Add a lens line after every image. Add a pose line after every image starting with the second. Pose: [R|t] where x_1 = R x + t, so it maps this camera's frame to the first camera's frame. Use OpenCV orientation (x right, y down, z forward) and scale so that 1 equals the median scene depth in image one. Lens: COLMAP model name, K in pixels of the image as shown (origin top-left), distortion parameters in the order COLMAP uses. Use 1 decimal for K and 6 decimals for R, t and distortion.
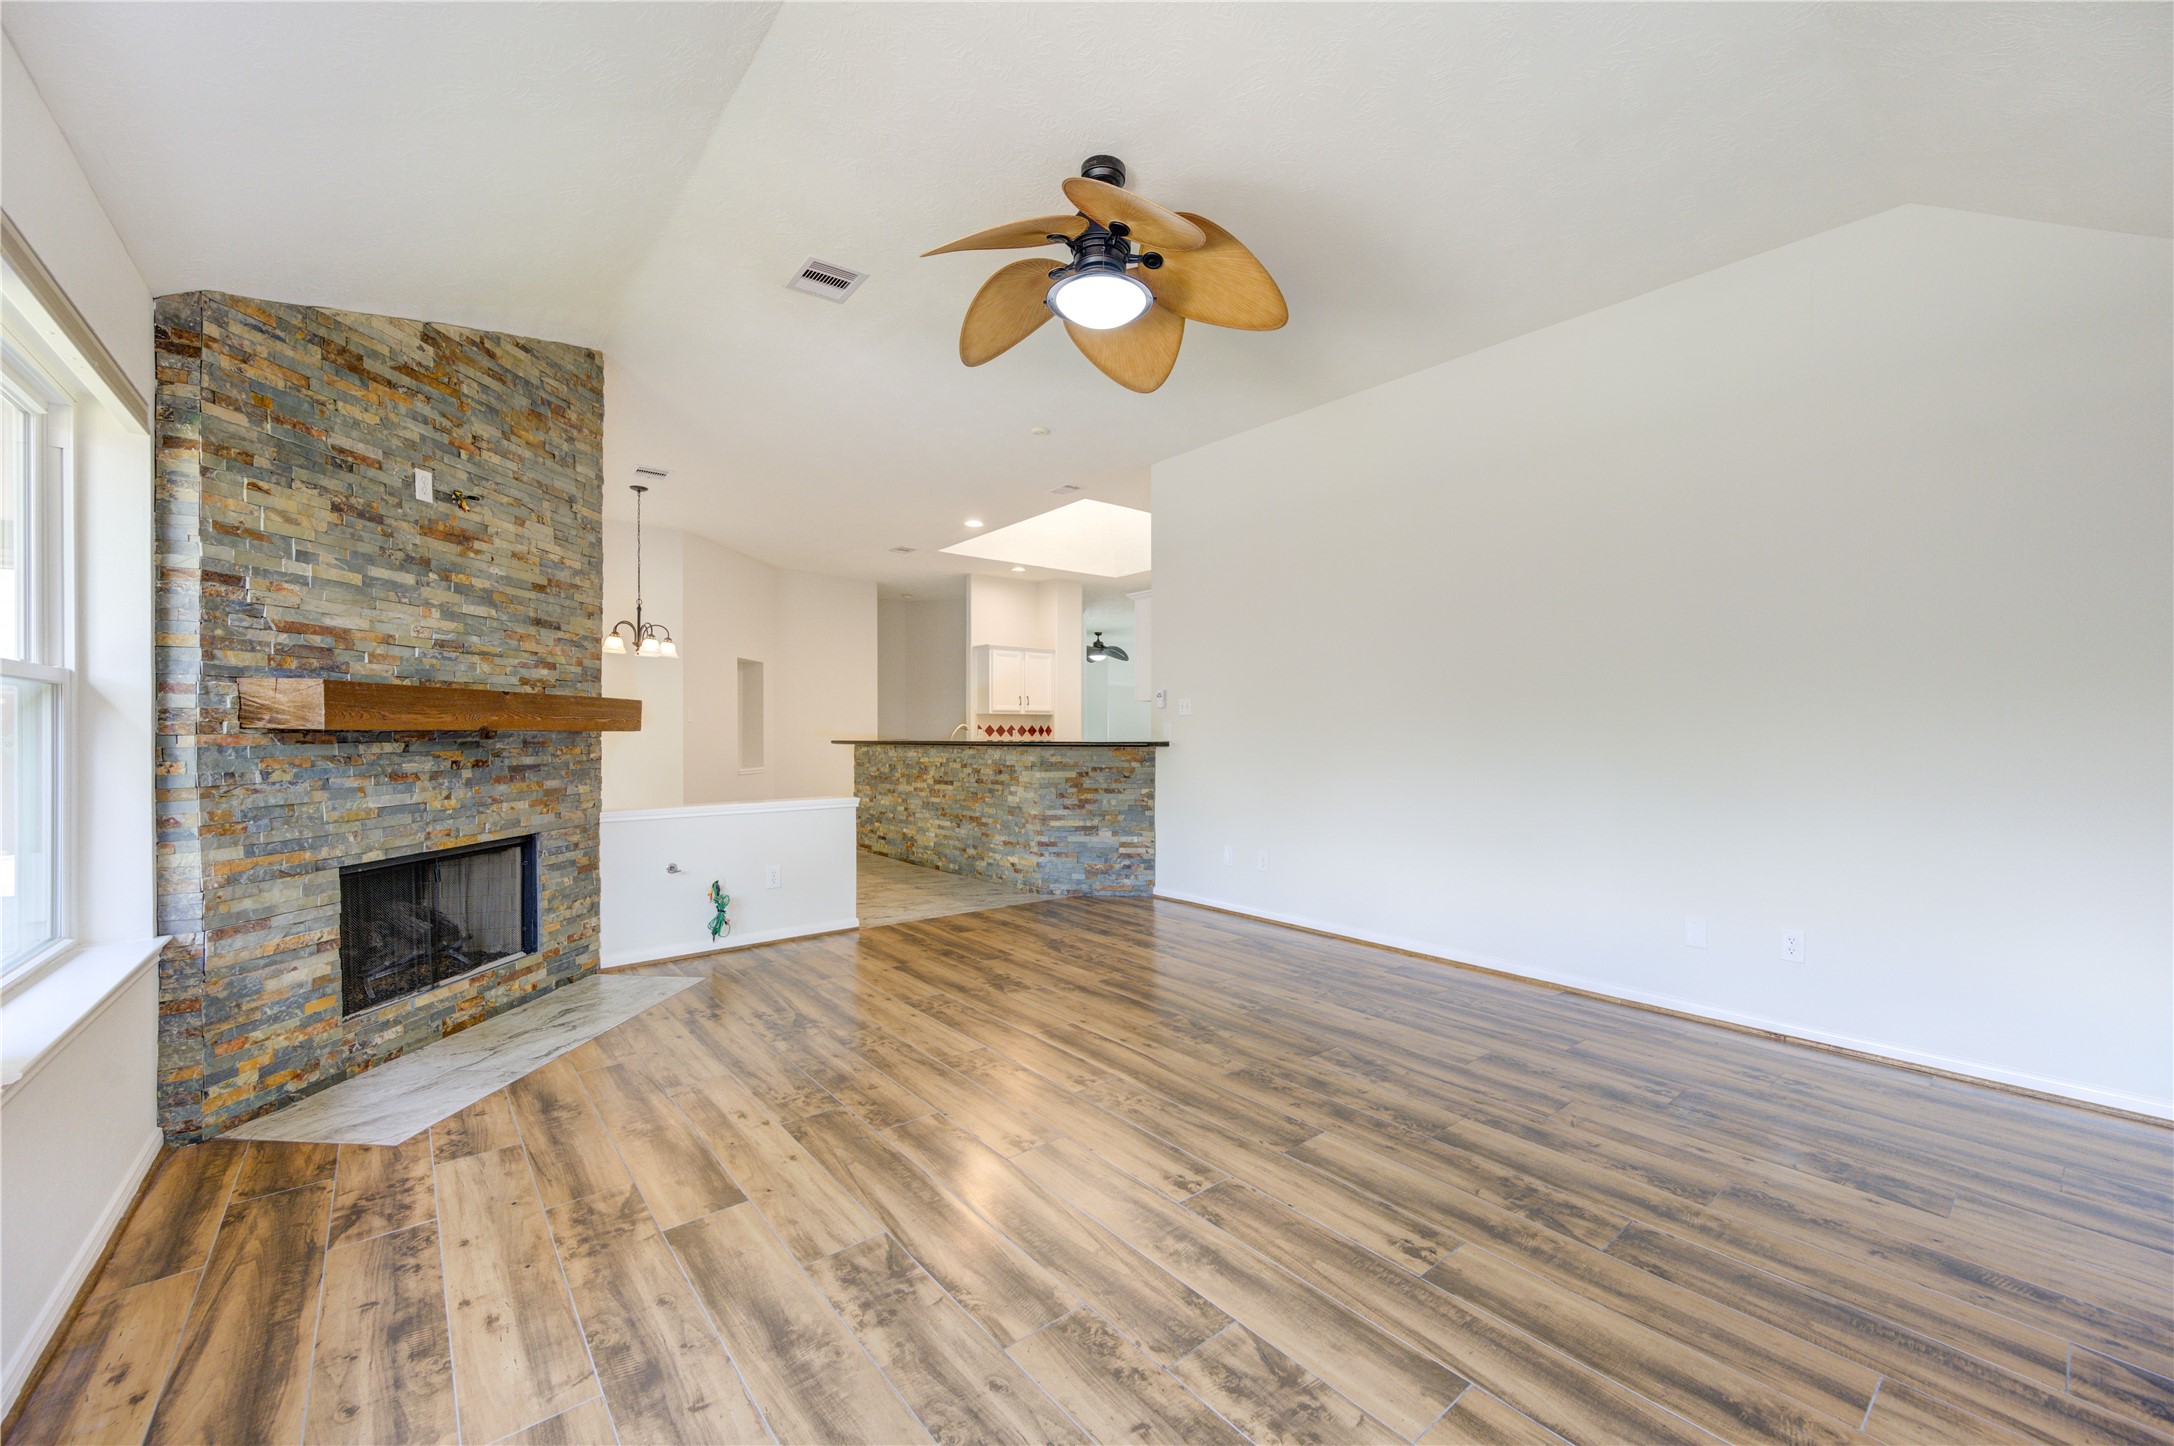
lens RADIAL K [[854.4, 0, 1094.4], [0, 854.4, 734.4], [0, 0, 1]] dist [0.002821, -0.000197]
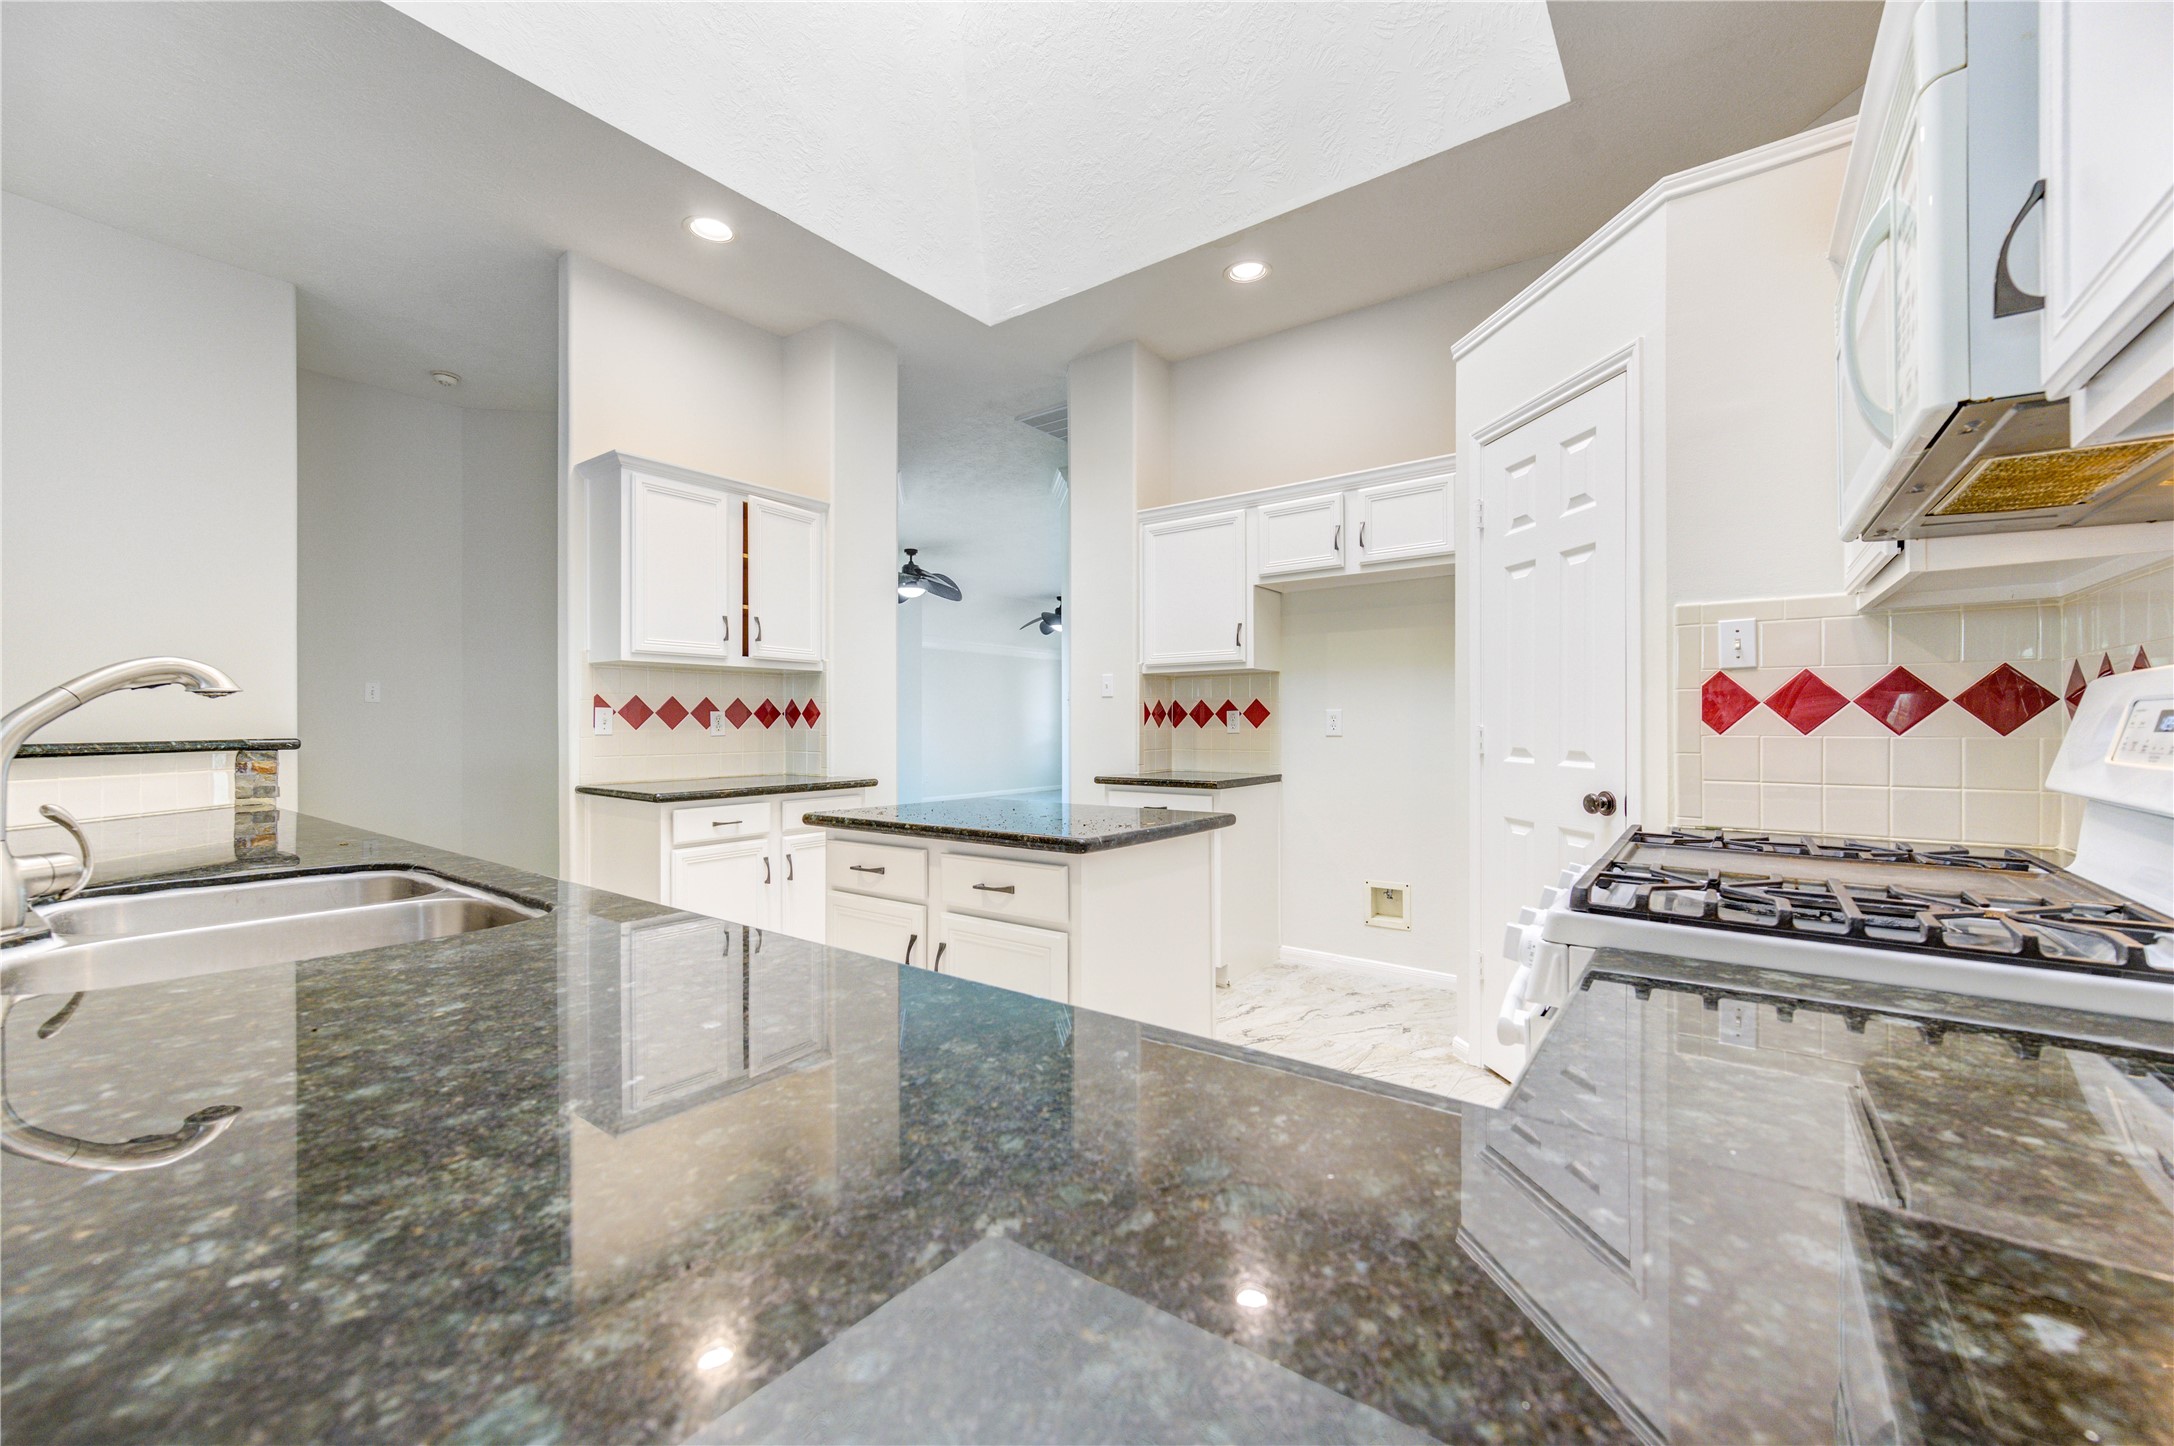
lens RADIAL K [[851.4, 0, 1087.0], [0, 851.4, 723.0], [0, 0, 1]] dist [0.000615, 0.000063]
pose [[0.972372, 0.000079, 0.233435, -0.064230], [0.000061, 1.000000, -0.000594, 0.001298], [-0.233435, 0.000592, 0.972372, 1.750609]]
